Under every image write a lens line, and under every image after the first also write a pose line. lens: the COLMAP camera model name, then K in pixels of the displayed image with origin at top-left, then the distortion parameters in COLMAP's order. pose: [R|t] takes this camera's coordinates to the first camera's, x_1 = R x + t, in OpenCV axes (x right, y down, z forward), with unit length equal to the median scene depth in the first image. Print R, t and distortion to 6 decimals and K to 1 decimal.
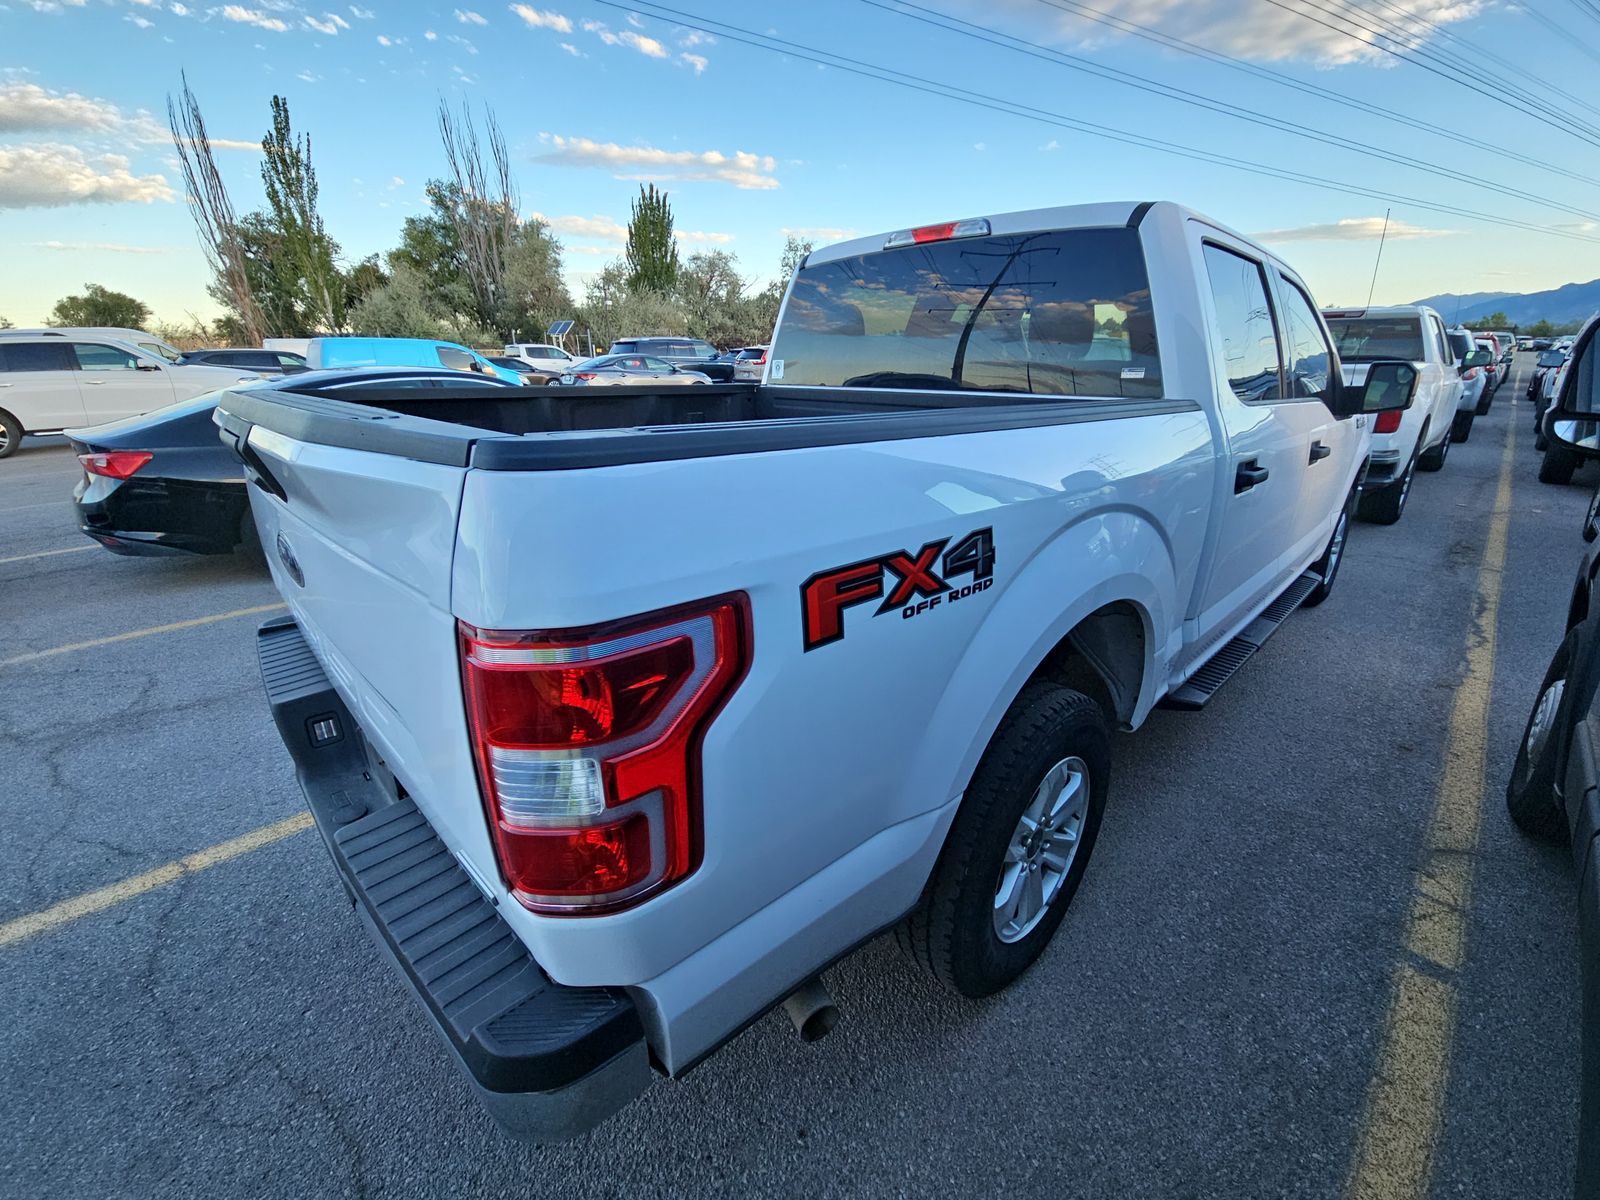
lens RADIAL K [[650.5, 0, 800.0], [0, 650.5, 600.0], [0, 0, 1]] dist [0.011373, -0.012661]
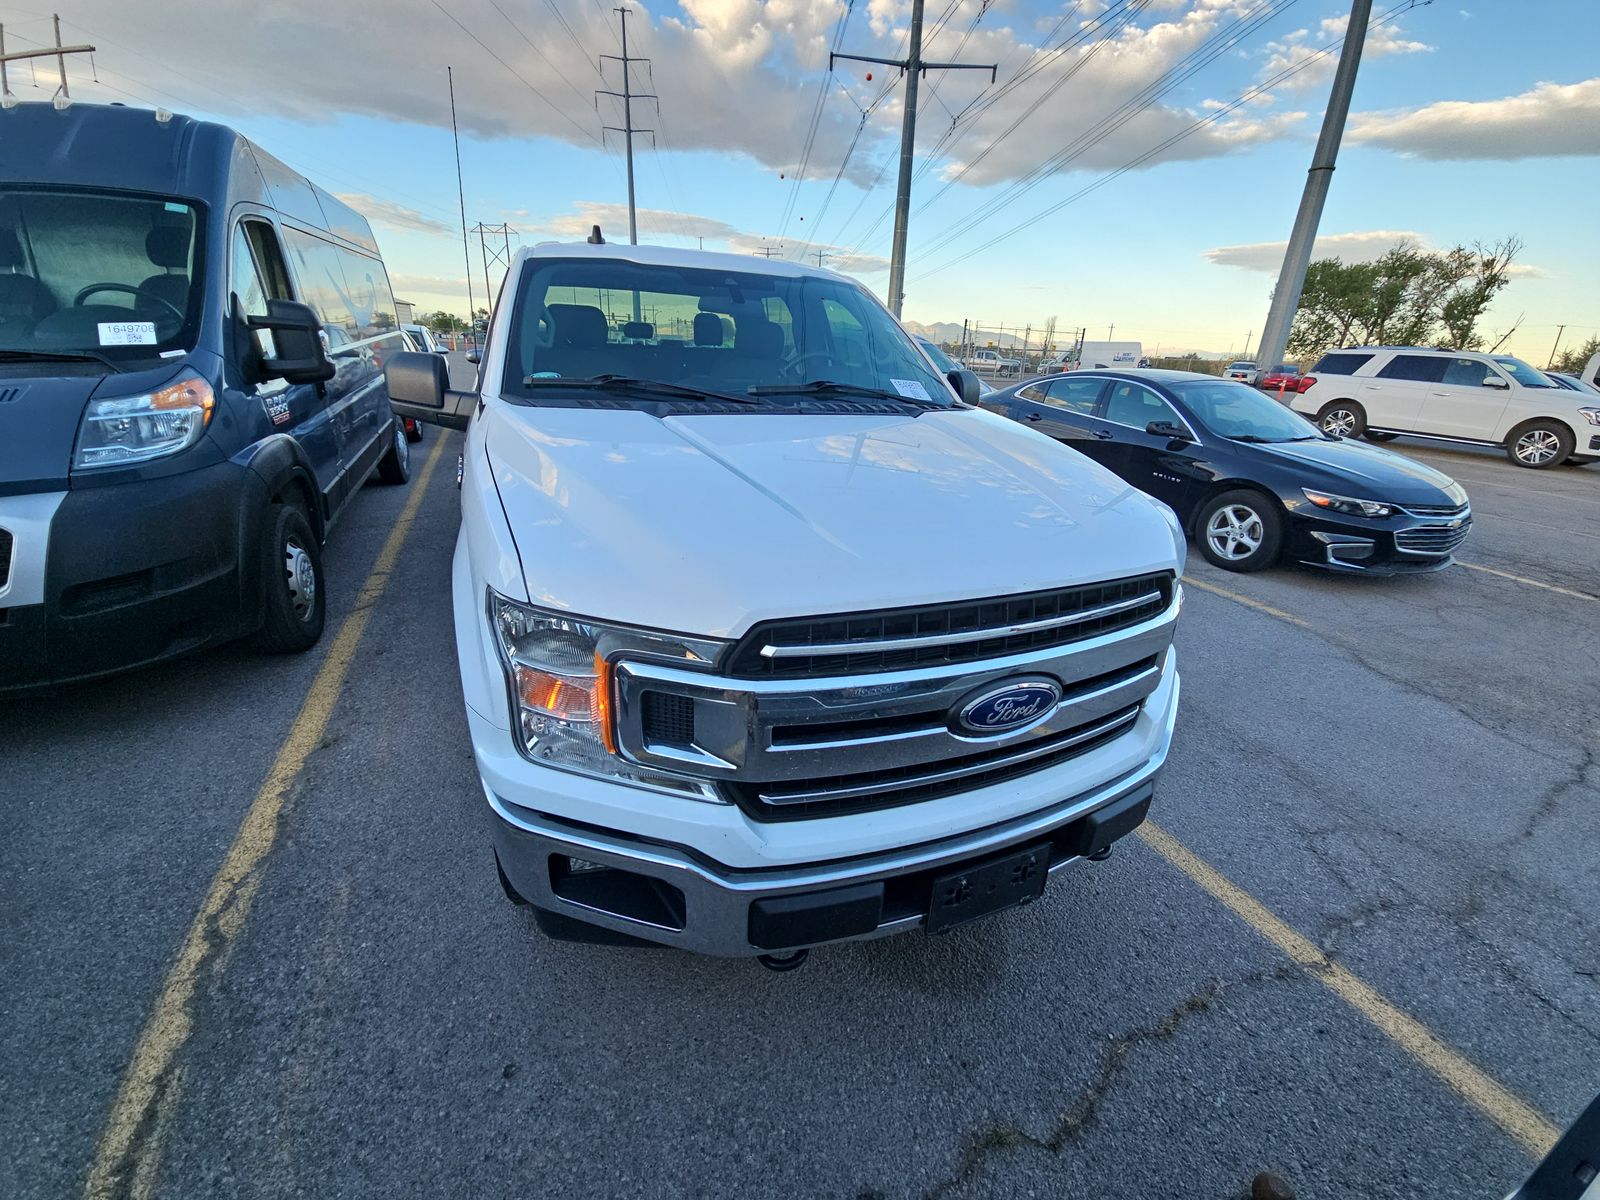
lens RADIAL K [[650.5, 0, 800.0], [0, 650.5, 600.0], [0, 0, 1]] dist [0.011373, -0.012661]
pose [[-0.348977, 0.334738, -0.875309, 1.223674], [-0.369145, 0.809411, 0.456712, -0.519184], [0.861364, 0.482498, -0.158899, 1.316953]]
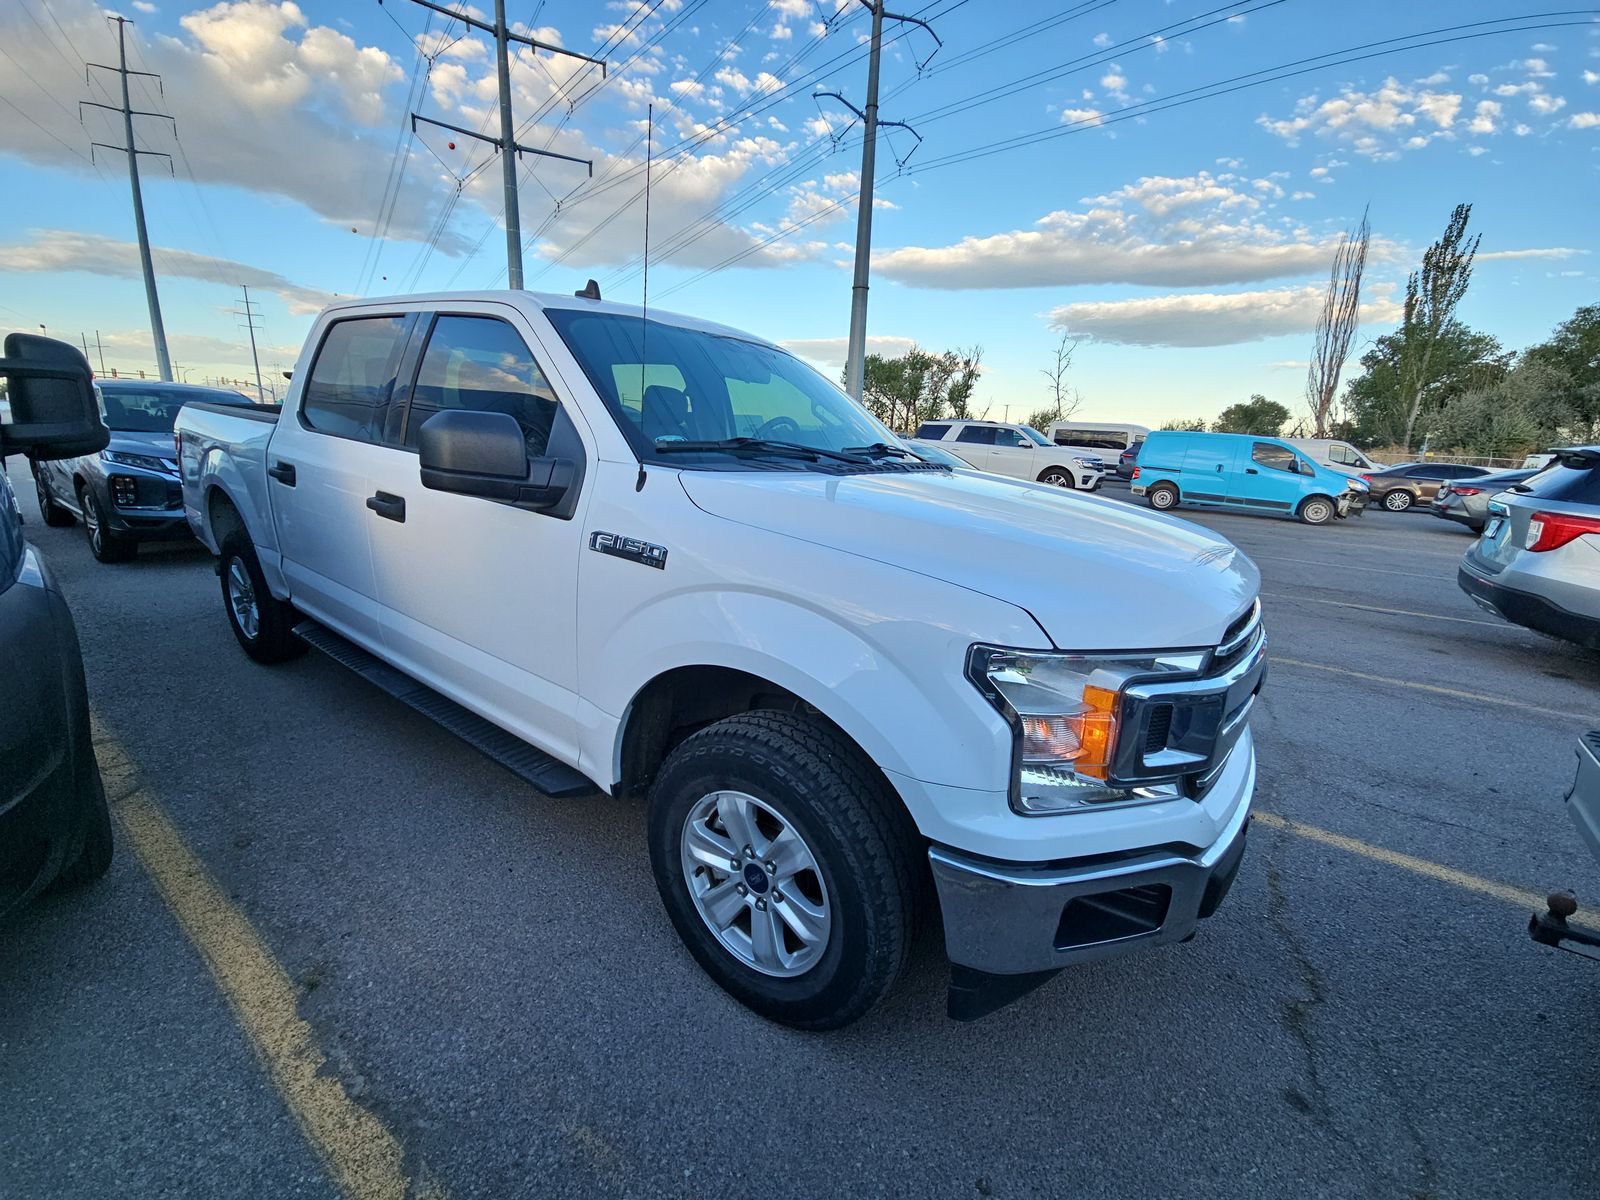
lens RADIAL K [[650.5, 0, 800.0], [0, 650.5, 600.0], [0, 0, 1]] dist [0.011373, -0.012661]
pose [[0.179633, 0.259012, -0.949023, 1.270781], [-0.394301, 0.902787, 0.171759, -0.349822], [0.901254, 0.343347, 0.264299, 0.941477]]
